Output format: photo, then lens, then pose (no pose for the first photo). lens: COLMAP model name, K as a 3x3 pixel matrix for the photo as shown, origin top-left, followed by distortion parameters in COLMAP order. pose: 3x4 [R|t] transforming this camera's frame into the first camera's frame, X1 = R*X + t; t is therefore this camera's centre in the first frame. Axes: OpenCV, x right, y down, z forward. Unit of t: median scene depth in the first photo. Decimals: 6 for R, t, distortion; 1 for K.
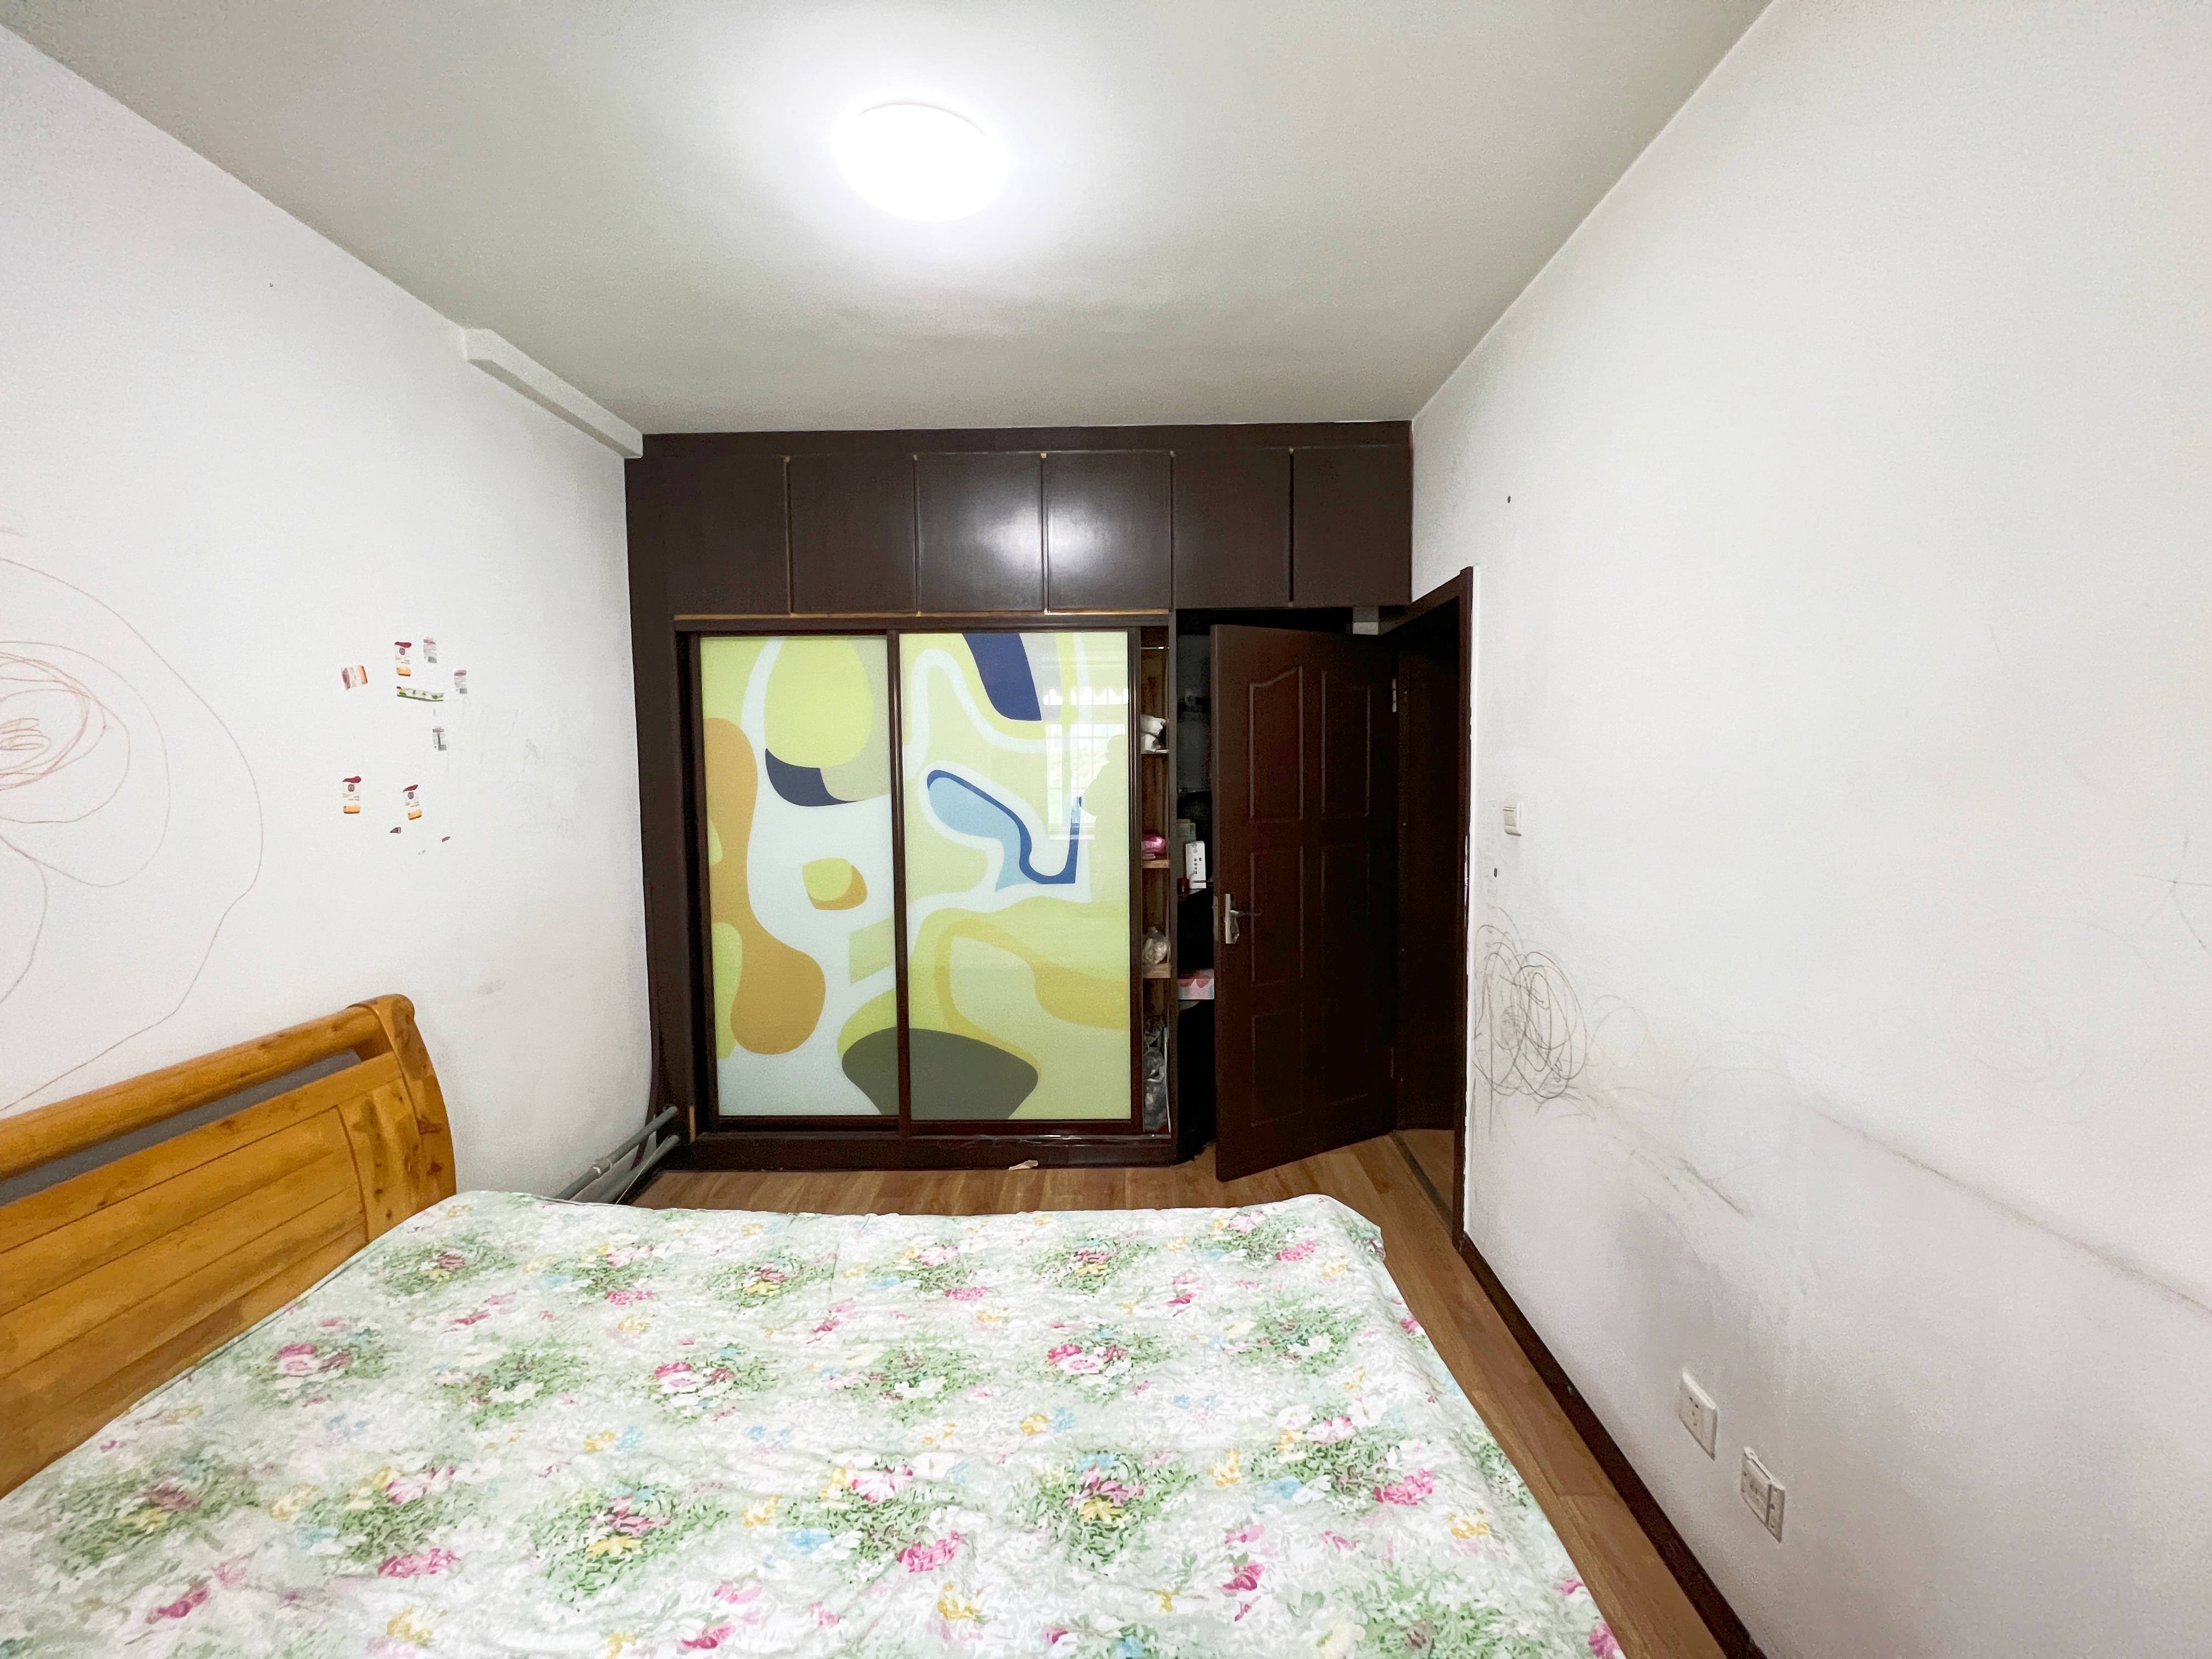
lens RADIAL K [[882.1, 0, 1107.7], [0, 882.1, 821.3], [0, 0, 1]] dist [0.001064, 0.000164]
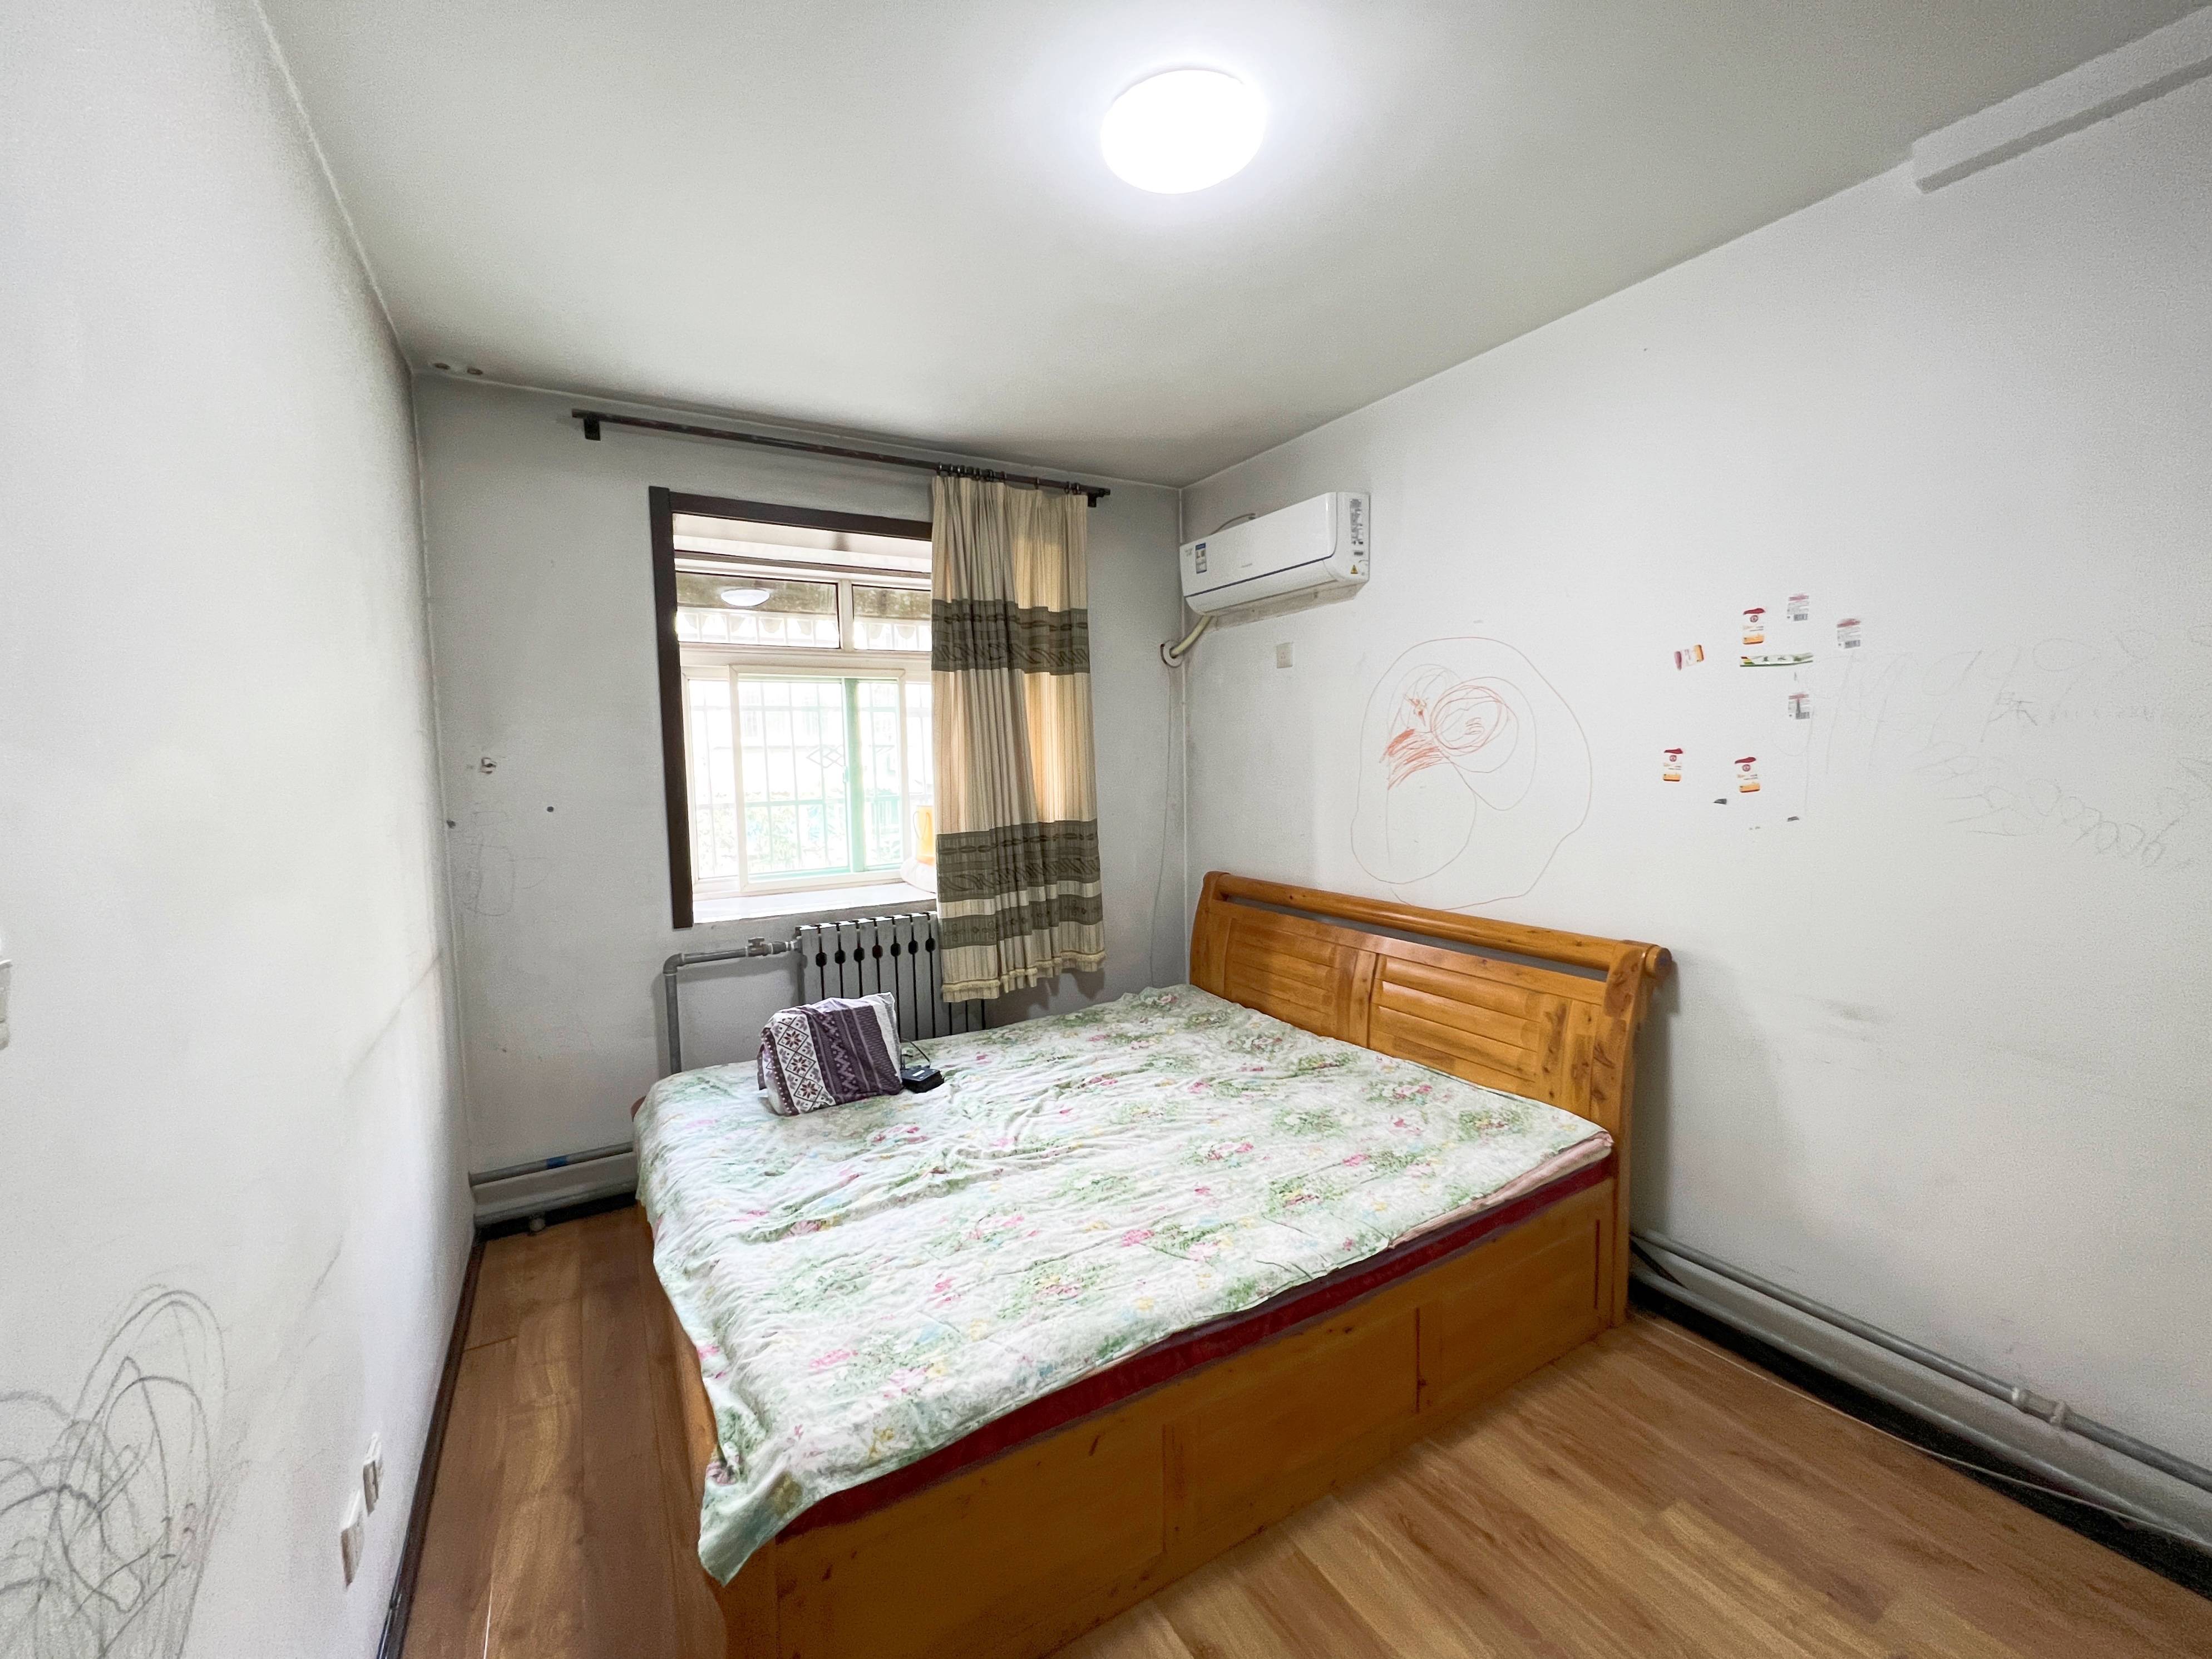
lens RADIAL K [[882.1, 0, 1104.6], [0, 882.1, 830.0], [0, 0, 1]] dist [0.001064, 0.000164]
pose [[-0.849601, 0.070642, -0.522674, 0.350880], [-0.008470, 0.989035, 0.147440, -0.107071], [0.527358, 0.129692, -0.839687, 1.571890]]
